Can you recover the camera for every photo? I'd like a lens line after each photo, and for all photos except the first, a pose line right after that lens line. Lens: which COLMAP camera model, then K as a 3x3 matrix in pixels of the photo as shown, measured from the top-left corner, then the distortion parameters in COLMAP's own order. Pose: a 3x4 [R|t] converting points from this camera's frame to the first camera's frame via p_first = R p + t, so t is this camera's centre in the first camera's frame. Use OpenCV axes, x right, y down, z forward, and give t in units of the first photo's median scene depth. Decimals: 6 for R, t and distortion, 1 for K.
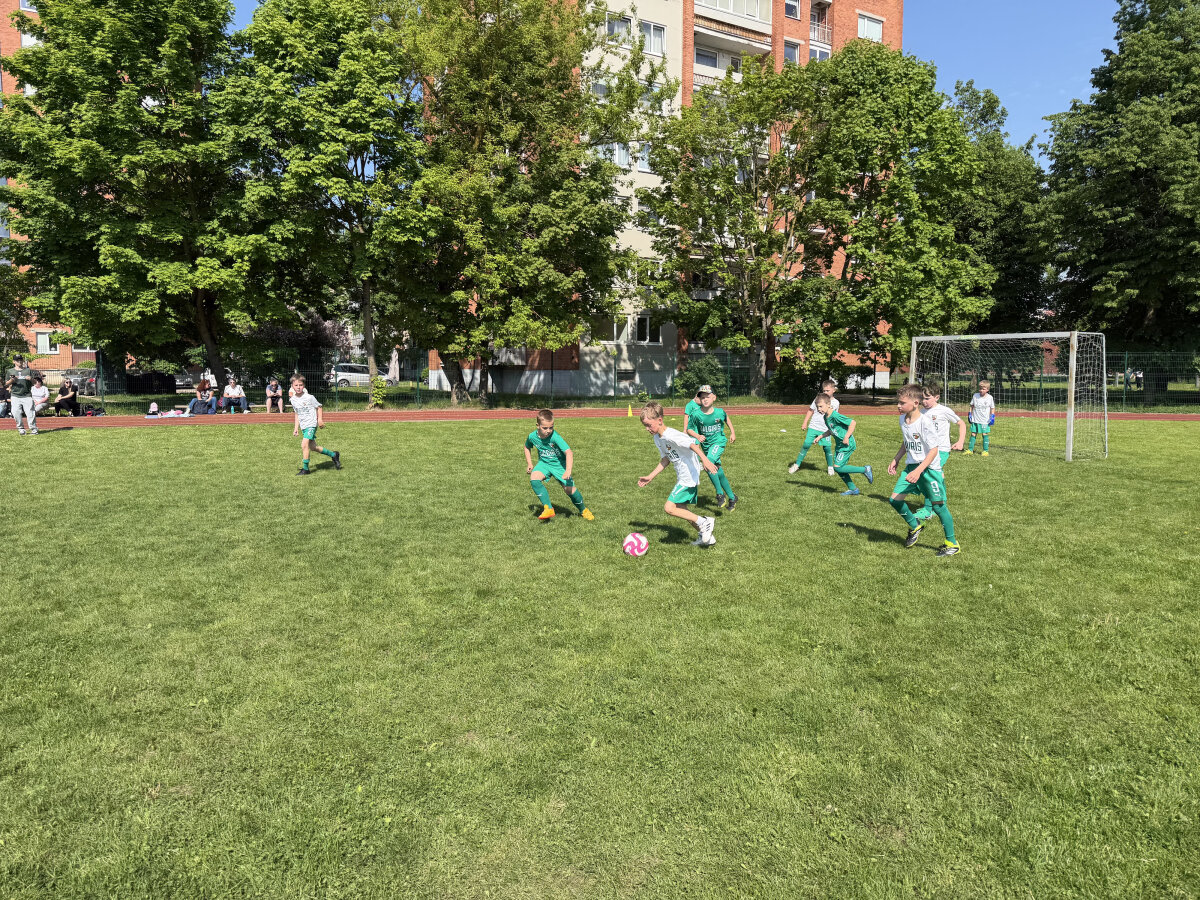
lens RADIAL K [[848.3, 0, 604.6], [0, 848.3, 455.3], [0, 0, 1]] dist [0.035385, -0.046165]
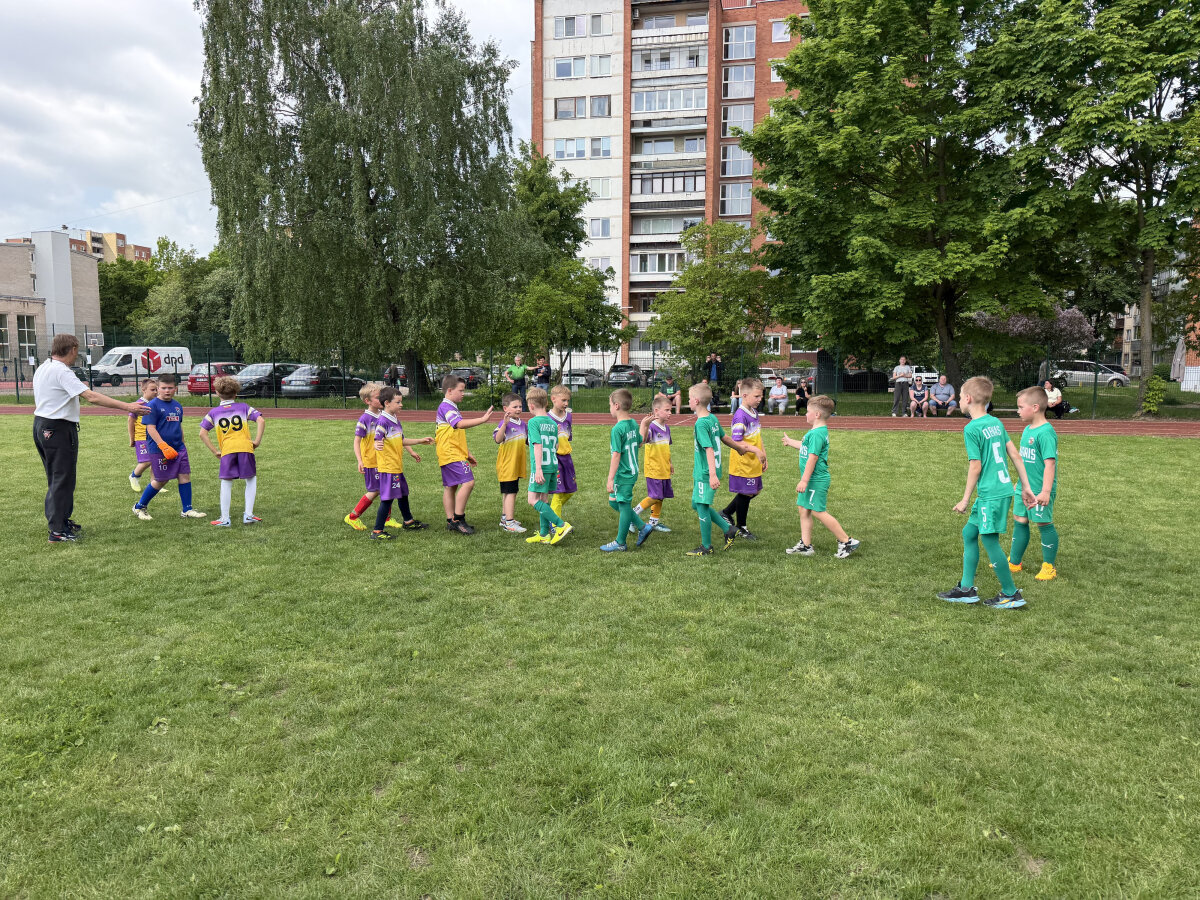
lens RADIAL K [[848.3, 0, 612.8], [0, 848.3, 468.3], [0, 0, 1]] dist [0.035385, -0.046165]
pose [[0.740290, 0.071895, -0.668432, -0.126695], [-0.060383, 0.997357, 0.040399, -0.012246], [0.669571, 0.010455, 0.742675, 0.111102]]
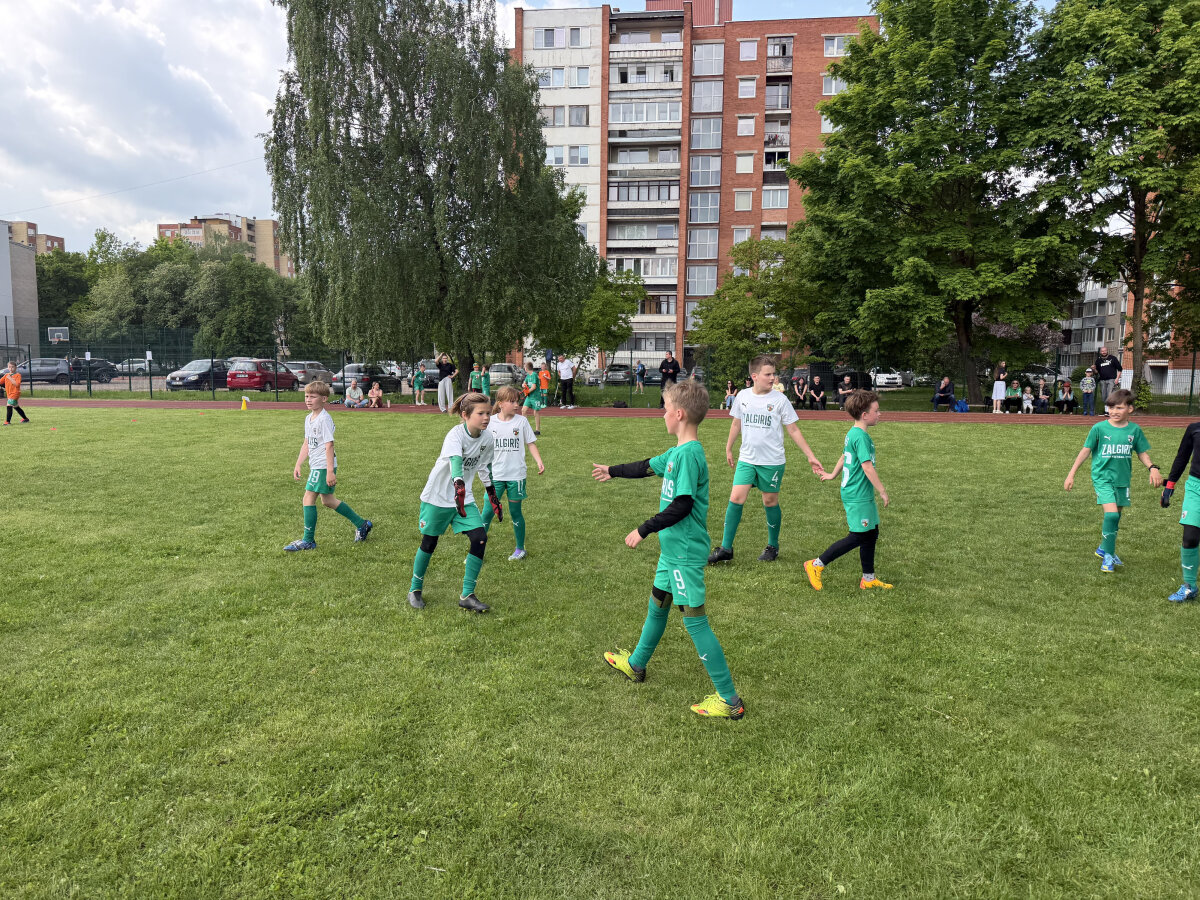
lens RADIAL K [[848.3, 0, 596.2], [0, 848.3, 470.9], [0, 0, 1]] dist [0.035385, -0.046165]
pose [[0.794314, 0.073125, -0.603091, -0.207998], [-0.060890, 0.997313, 0.040728, 0.007079], [0.604449, 0.004371, 0.796632, -0.114925]]
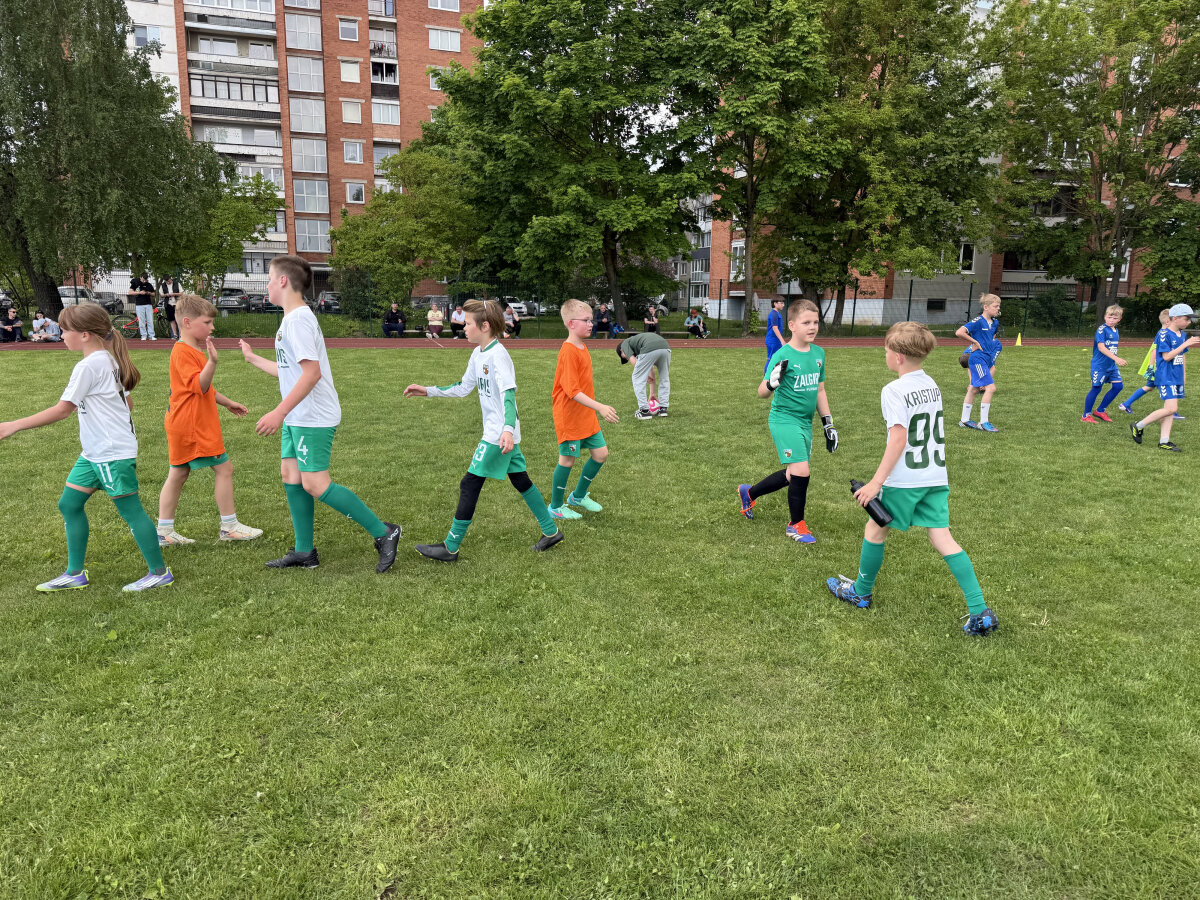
lens RADIAL K [[848.3, 0, 604.1], [0, 848.3, 465.0], [0, 0, 1]] dist [0.035385, -0.046165]
pose [[0.983918, 0.039919, -0.174103, -0.312223], [-0.023220, 0.995021, 0.096919, 0.010518], [0.177105, -0.091318, 0.979946, -0.122021]]
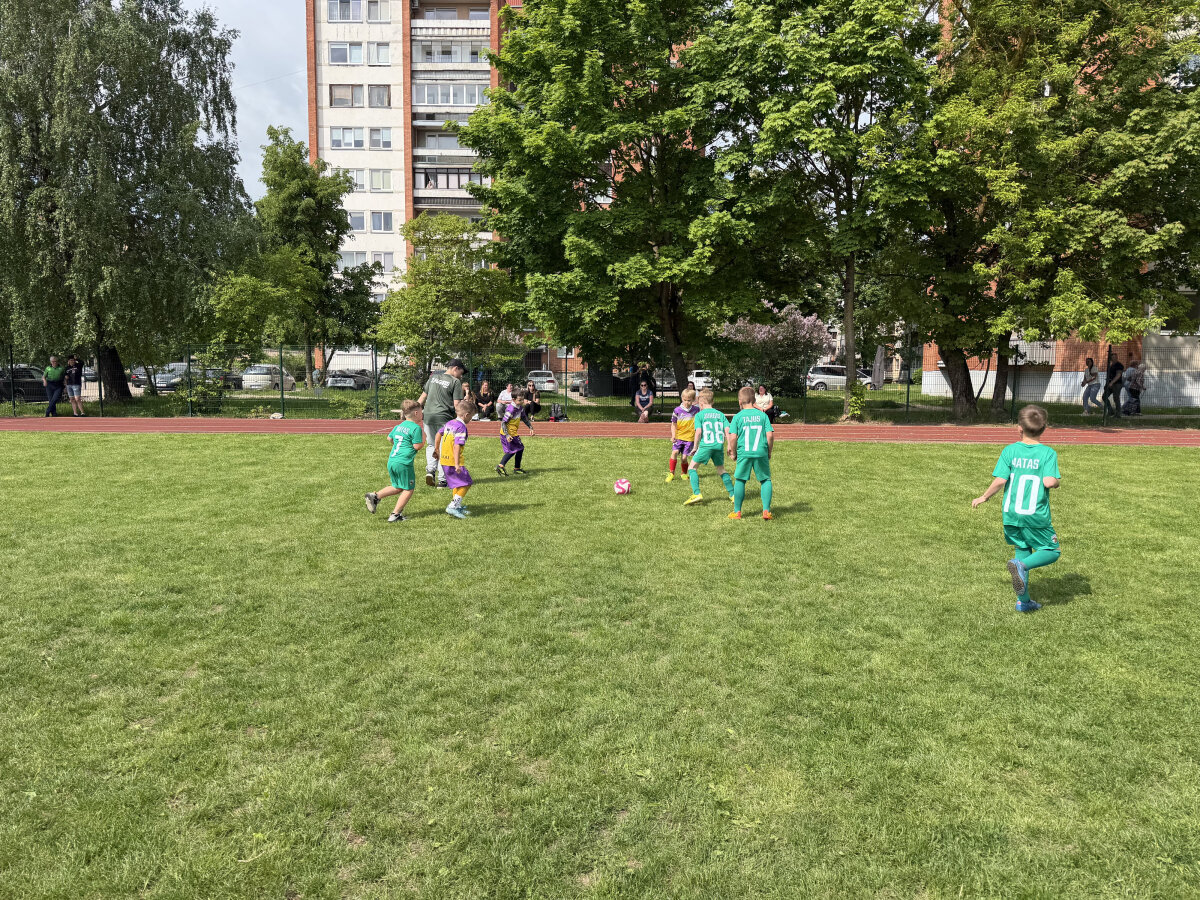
lens RADIAL K [[848.3, 0, 609.5], [0, 848.3, 456.4], [0, 0, 1]] dist [0.035385, -0.046165]
pose [[0.854297, 0.050143, -0.517361, -0.060155], [-0.049172, 0.998669, 0.015596, -0.027410], [0.517454, 0.012116, 0.855625, 0.233990]]
